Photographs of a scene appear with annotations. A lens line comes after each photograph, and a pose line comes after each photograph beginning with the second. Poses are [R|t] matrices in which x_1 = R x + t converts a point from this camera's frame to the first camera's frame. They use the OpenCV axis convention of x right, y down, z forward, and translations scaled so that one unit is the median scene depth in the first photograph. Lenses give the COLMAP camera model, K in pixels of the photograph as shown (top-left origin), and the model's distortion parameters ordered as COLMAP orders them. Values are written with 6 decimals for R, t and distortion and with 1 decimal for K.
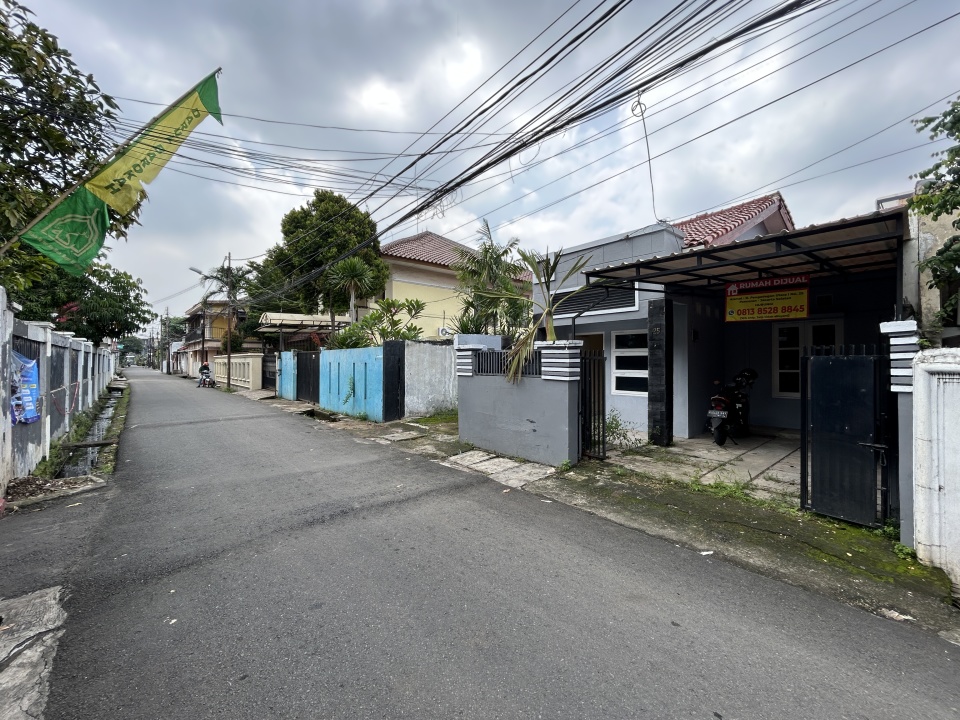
lens RADIAL K [[389.5, 0, 479.3], [0, 389.5, 358.5], [0, 0, 1]] dist [-0.000034, 0.000736]
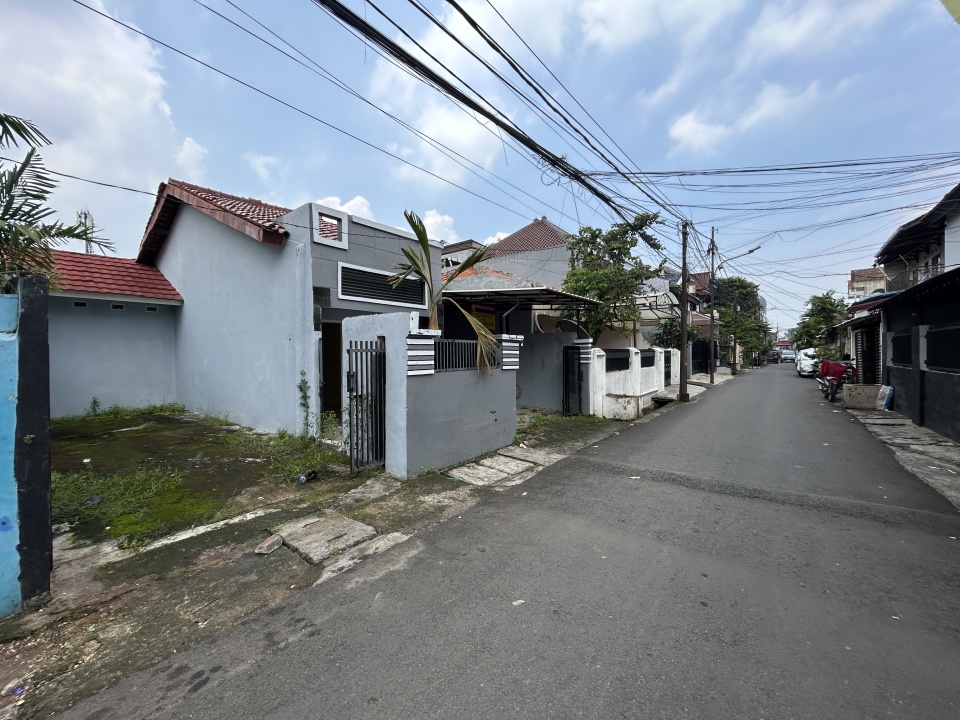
lens RADIAL K [[389.5, 0, 477.5], [0, 389.5, 358.4], [0, 0, 1]] dist [-0.000034, 0.000736]
pose [[-0.184118, -0.010622, 0.982847, -0.928174], [0.003150, 0.999930, 0.011397, 0.010251], [-0.982899, 0.005194, -0.184072, 1.328119]]
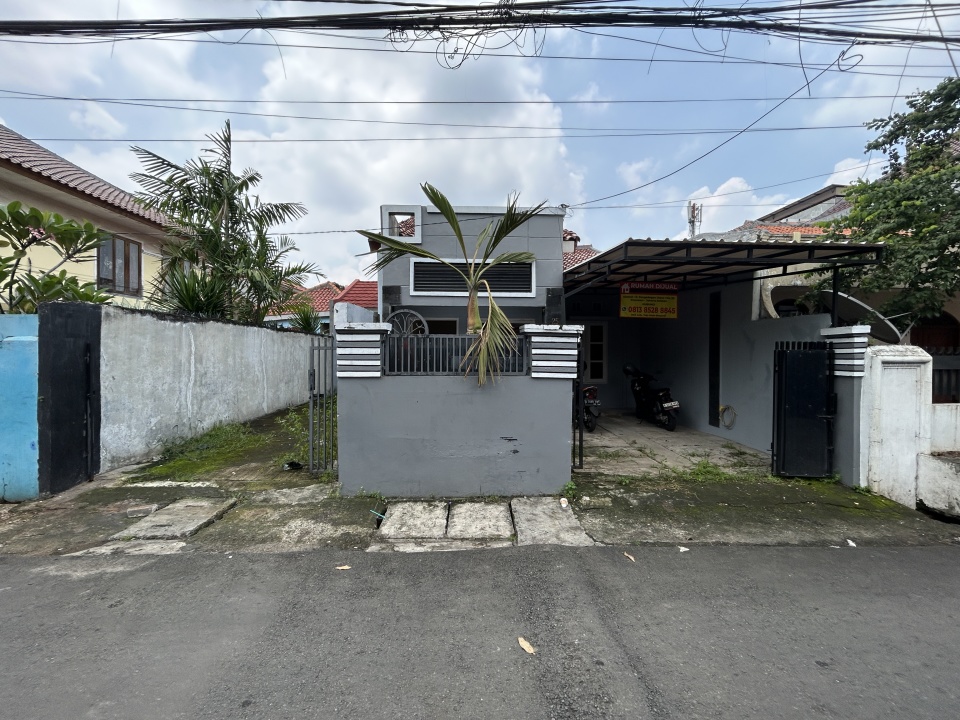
lens RADIAL K [[389.5, 0, 478.4], [0, 389.5, 358.1], [0, 0, 1]] dist [-0.000034, 0.000736]
pose [[0.629819, -0.006231, 0.776717, -0.476025], [-0.010173, 0.999816, 0.016269, 0.006486], [-0.776675, -0.018148, 0.629640, 0.657759]]
